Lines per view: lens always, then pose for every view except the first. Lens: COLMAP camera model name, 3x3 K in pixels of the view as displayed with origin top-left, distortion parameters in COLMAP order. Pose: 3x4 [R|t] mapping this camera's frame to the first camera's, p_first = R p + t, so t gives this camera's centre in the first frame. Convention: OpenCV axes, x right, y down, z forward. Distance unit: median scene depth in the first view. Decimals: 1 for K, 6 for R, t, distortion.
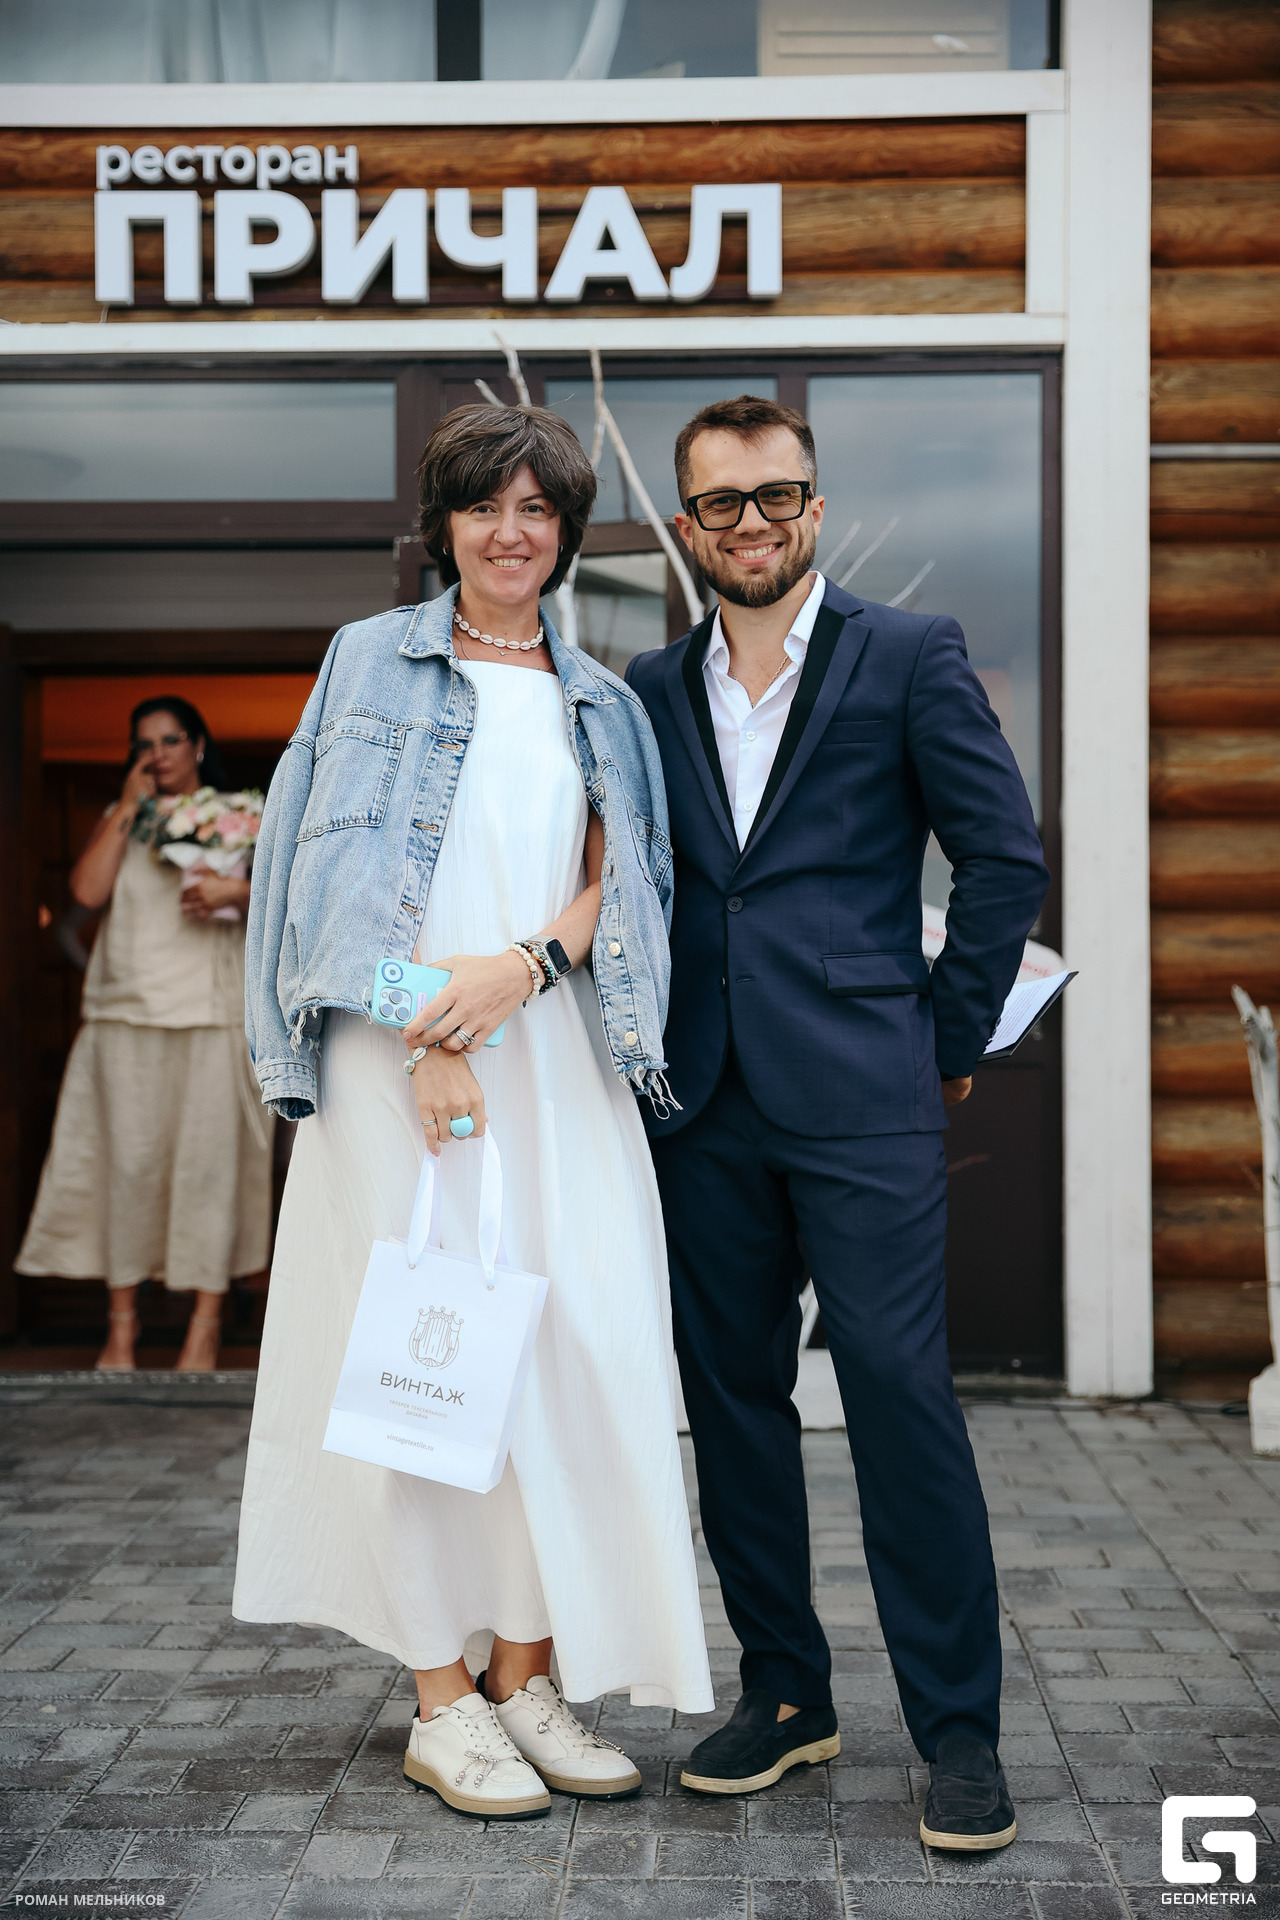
lens RADIAL K [[2782.6, 0, 638.6], [0, 2782.6, 954.4], [0, 0, 1]] dist [0.131285, -0.009099]
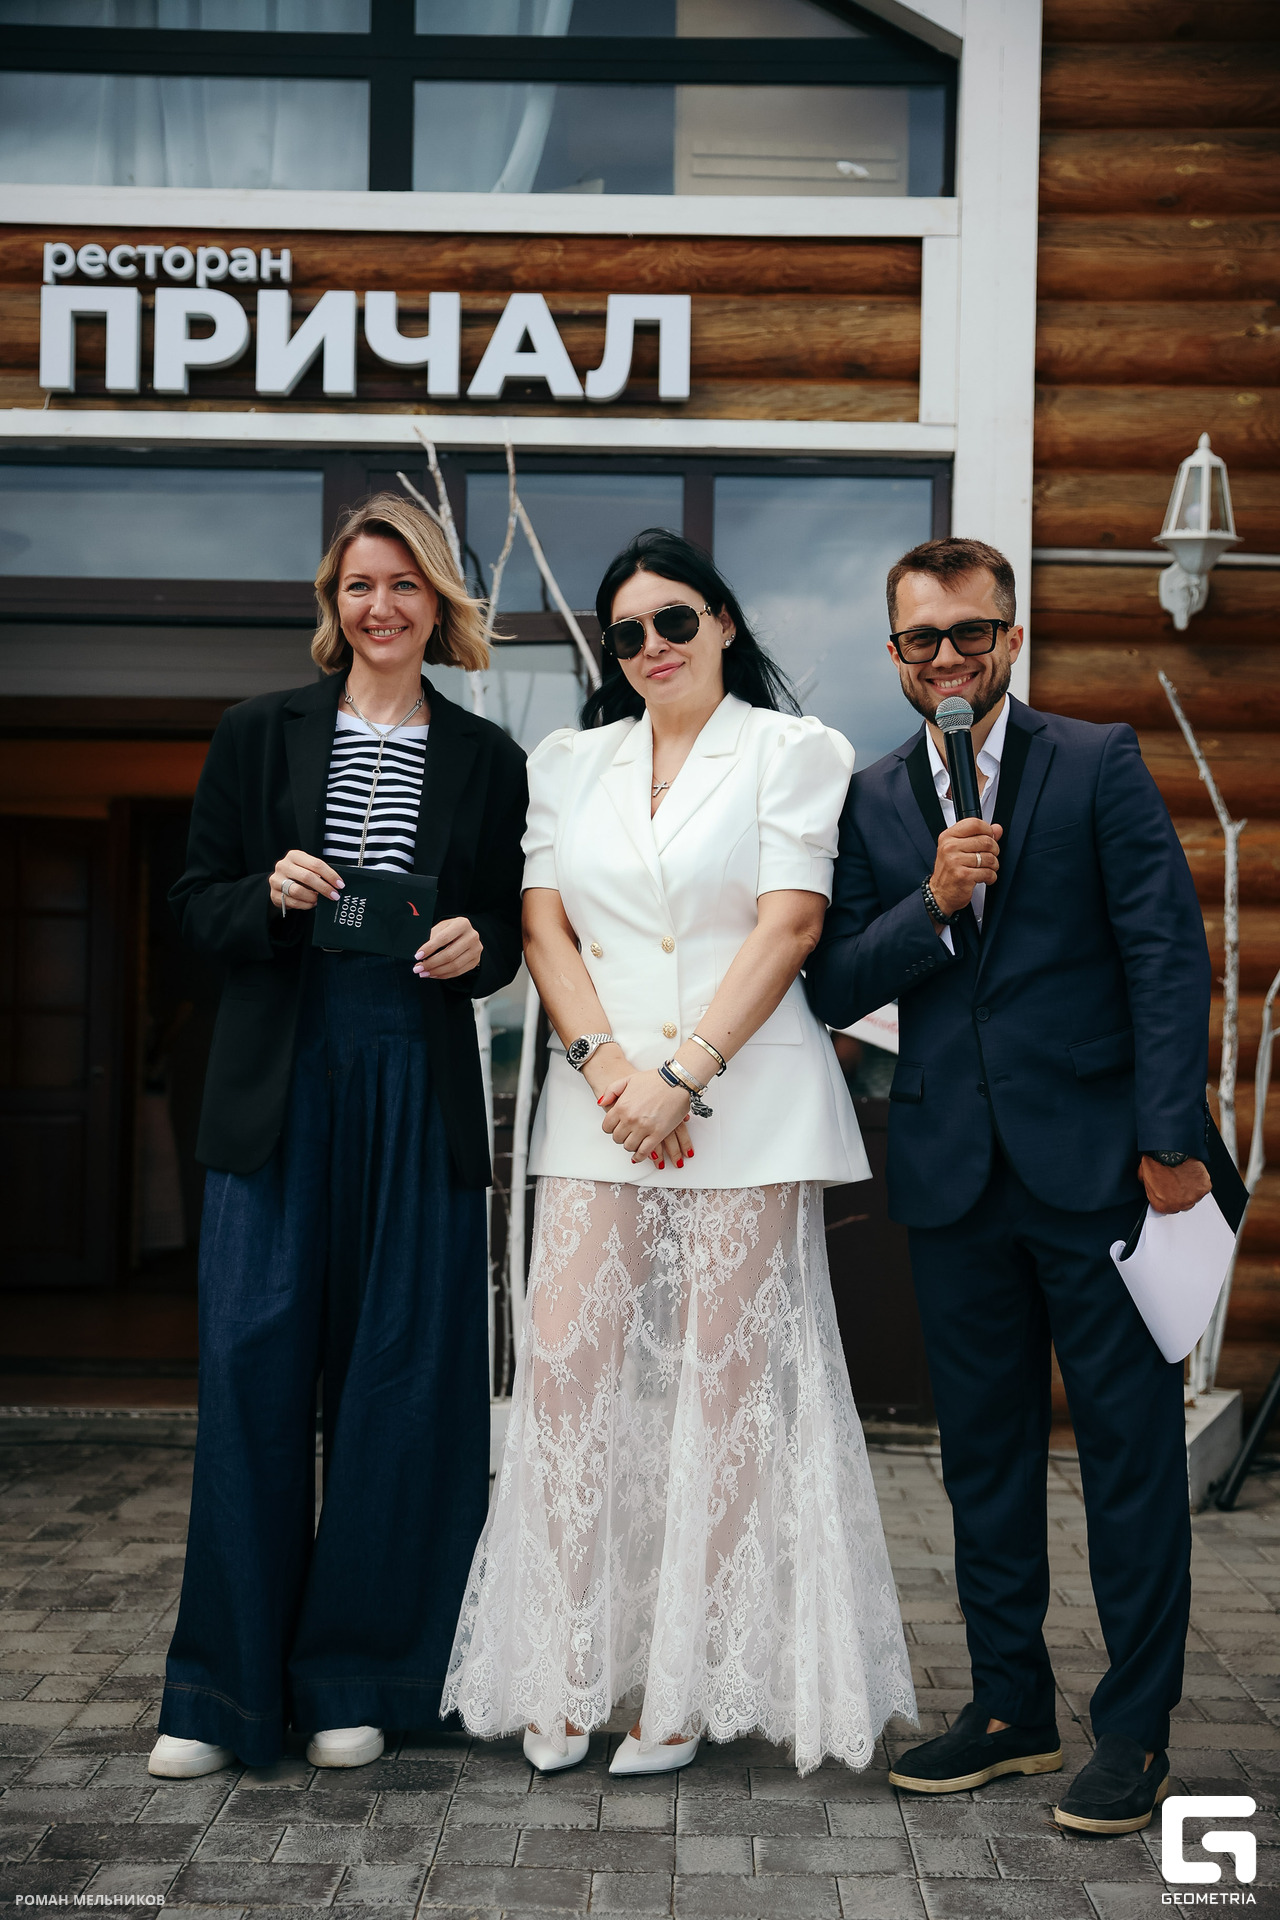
lens RADIAL K [[2574.9, 0, 646.0], [0, 2574.9, 963.8], [0, 0, 1]] dist [0.077400, 0.099174]
pose [[0.999473, 0.019325, 0.026066, 0.013031], [-0.019007, 0.999743, -0.012363, -0.008921], [-0.026298, 0.011861, 0.999584, 0.024568]]
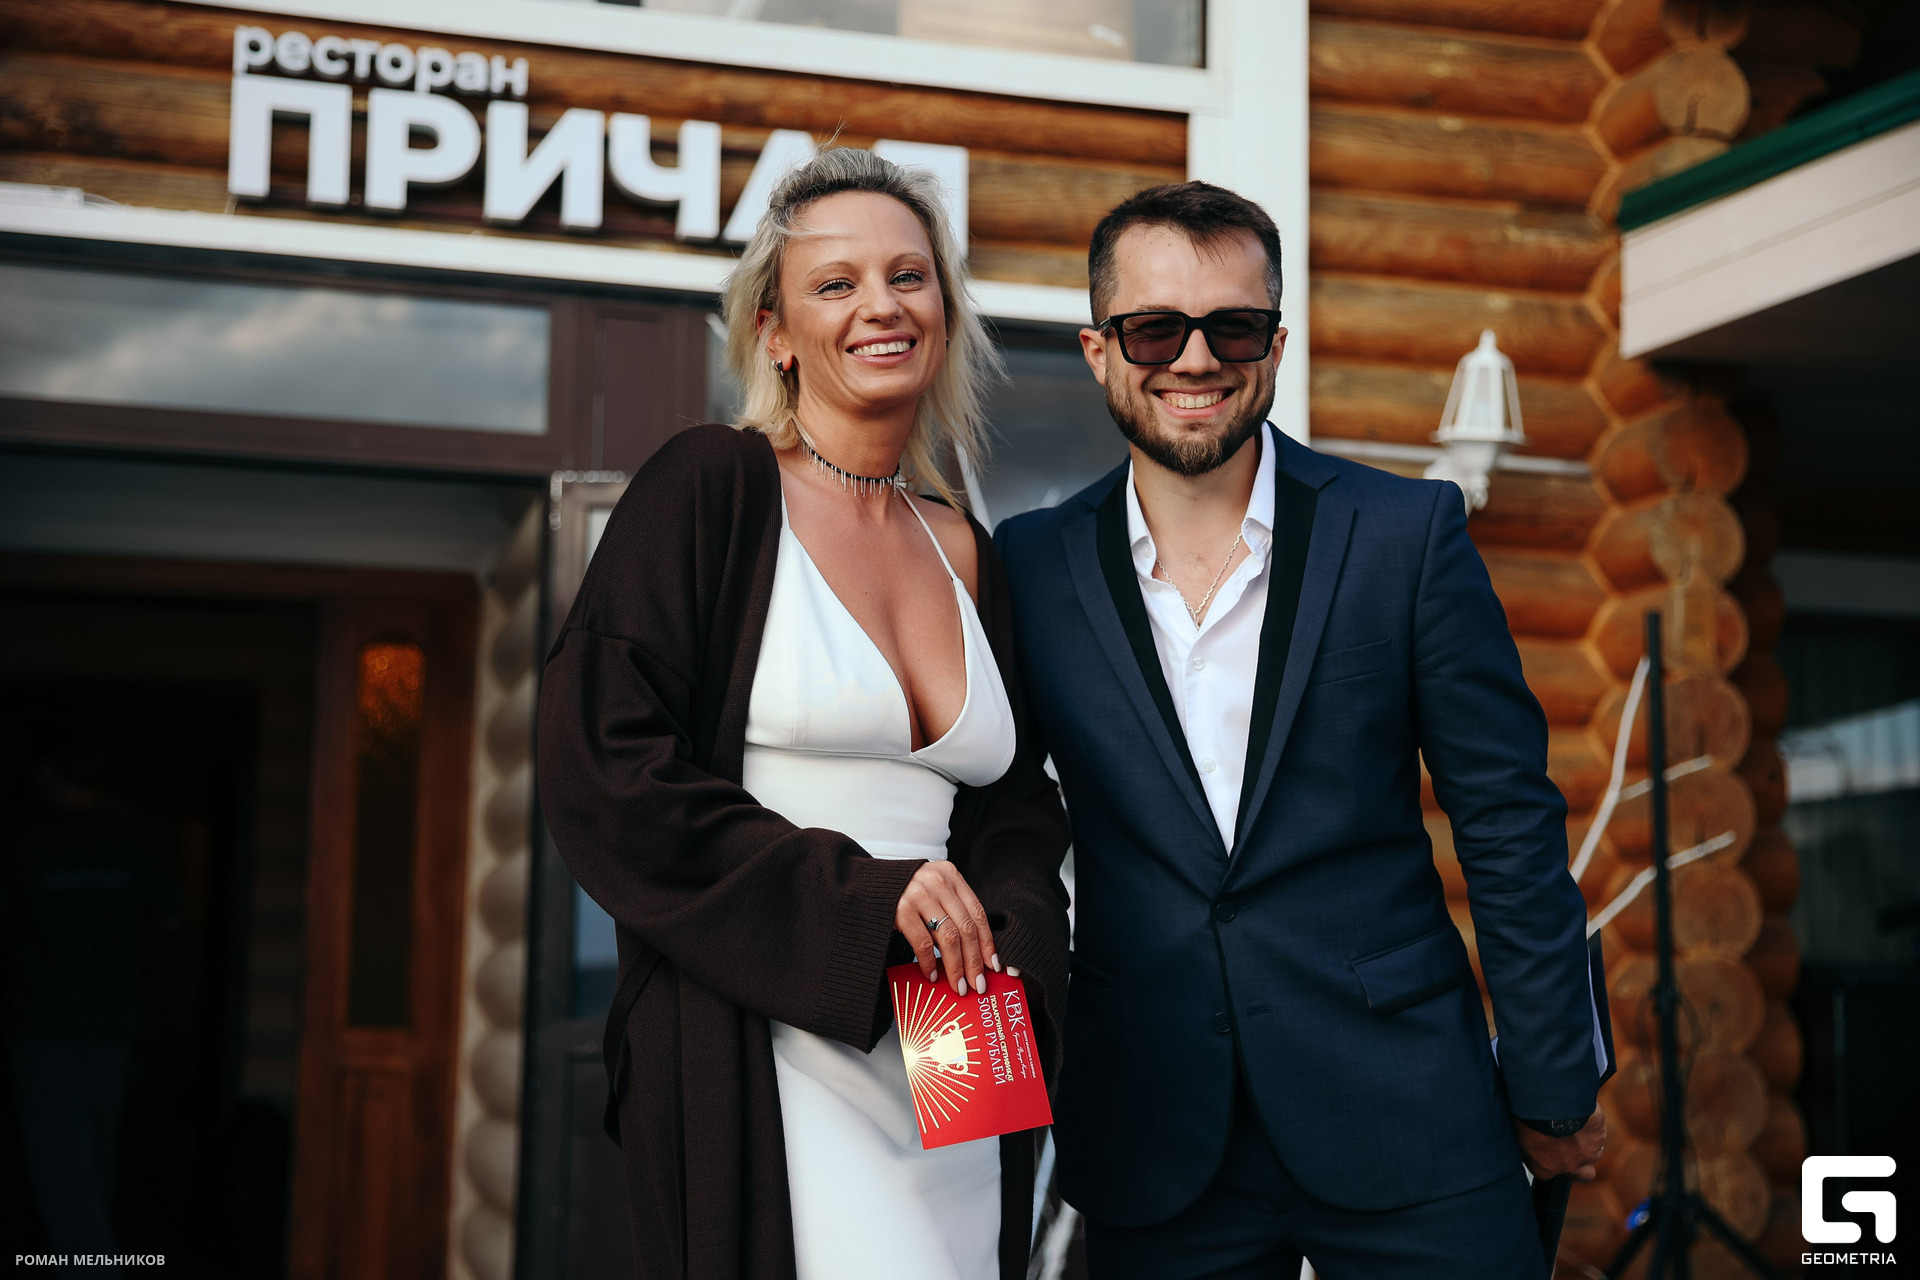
lens RADIAL K [[2755.9, 0, 1020.7], [0, 2755.9, 664.0], [0, 0, 1]] dist [0.115338, -0.010948]
pose [[0.946764, 0.049447, 0.318110, -0.229749], [-0.018929, 0.994975, -0.098322, 0.000920], [-0.321373, 0.087067, 0.942942, 0.091437]]
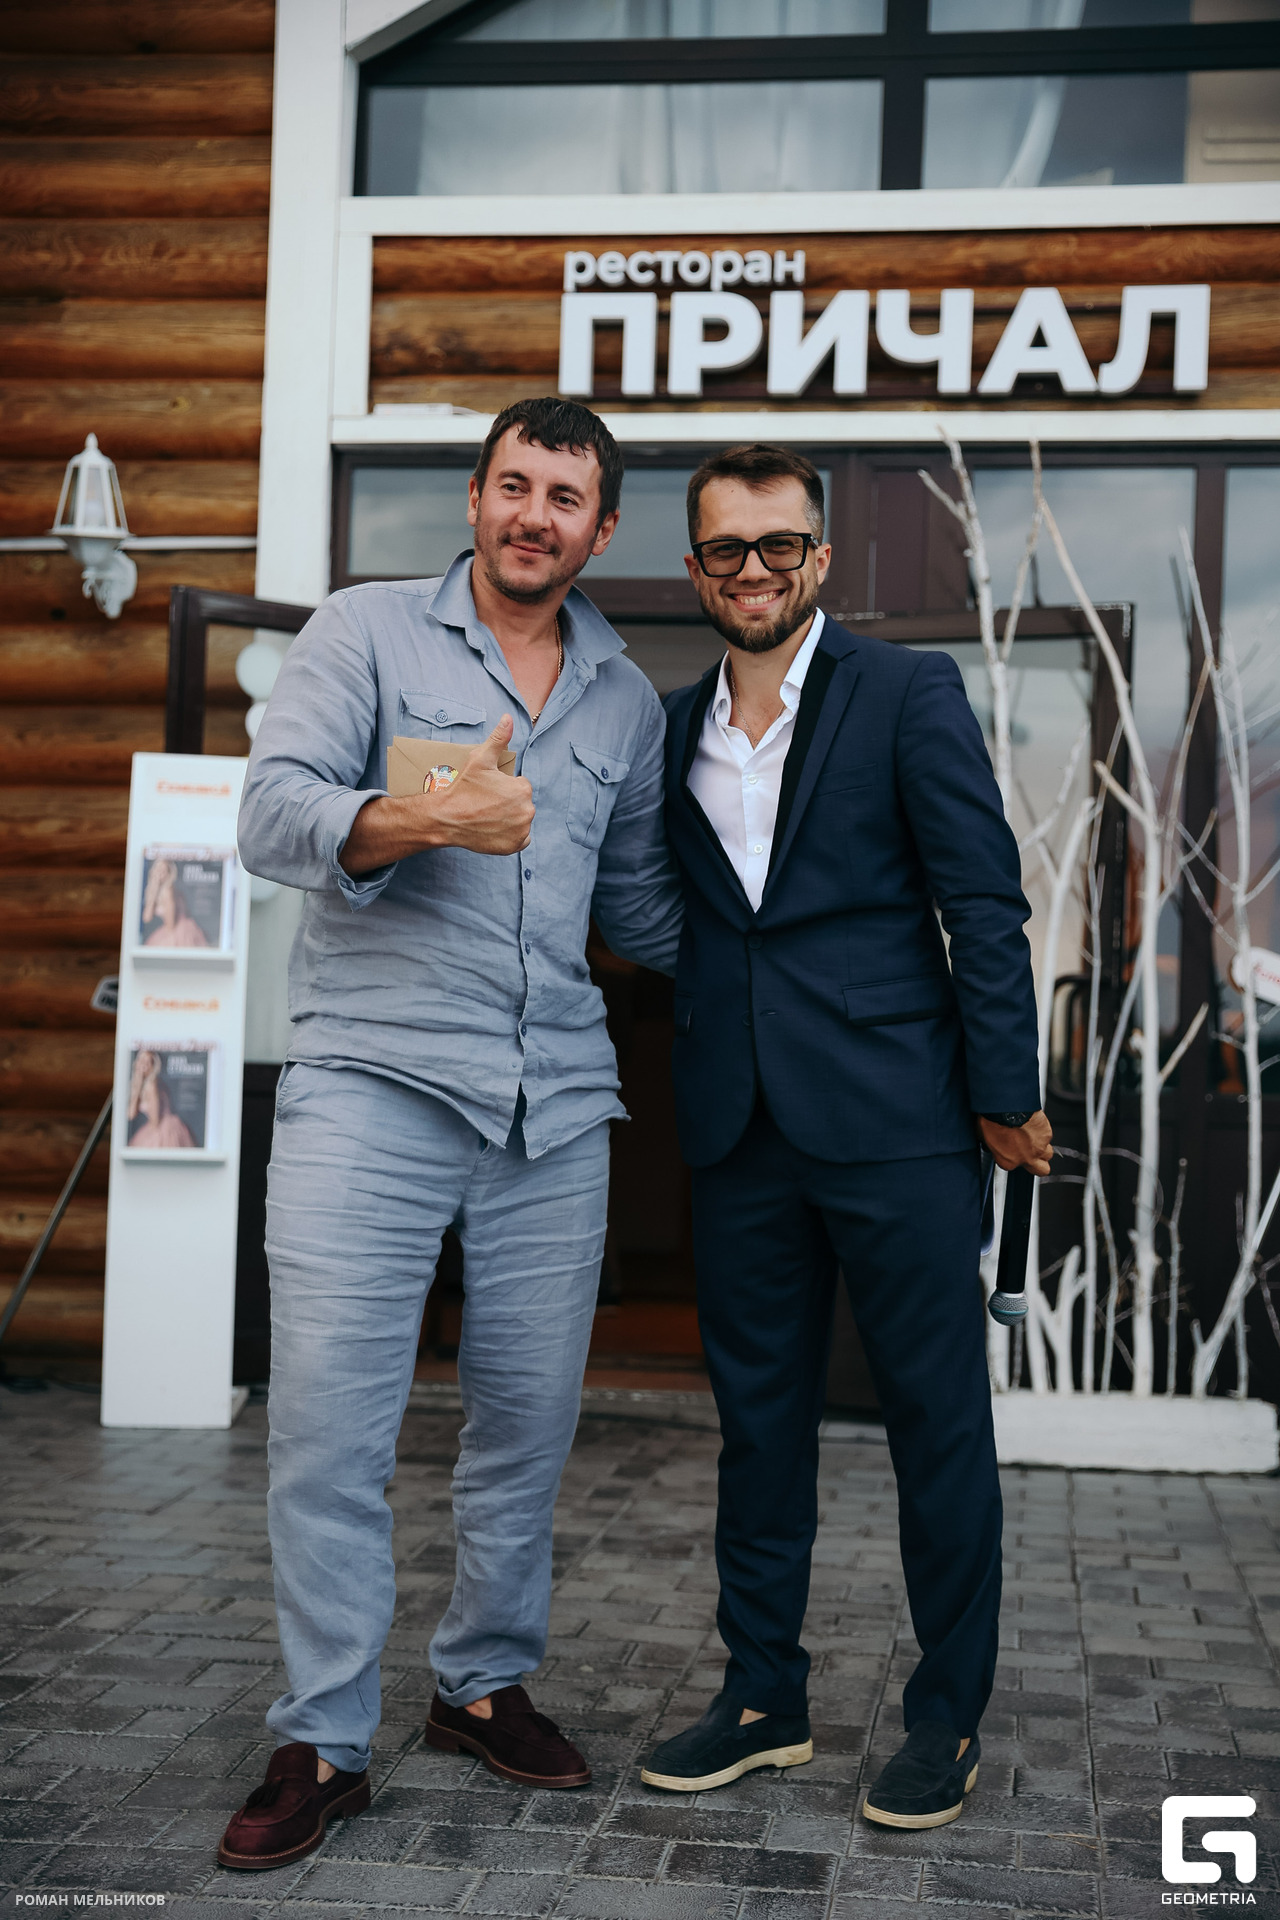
lens RADIAL K [[2755.9, 0, 633.5], [0, 2755.9, 971.7], [0, 0, 1]] dist [0.115338, -0.010948]
pose [[0.994150, 0.032241, -0.103082, -0.047353], [-0.033708, 0.999353, -0.012525, 0.002441], [0.102612, 0.015926, 0.994594, -0.053407]]
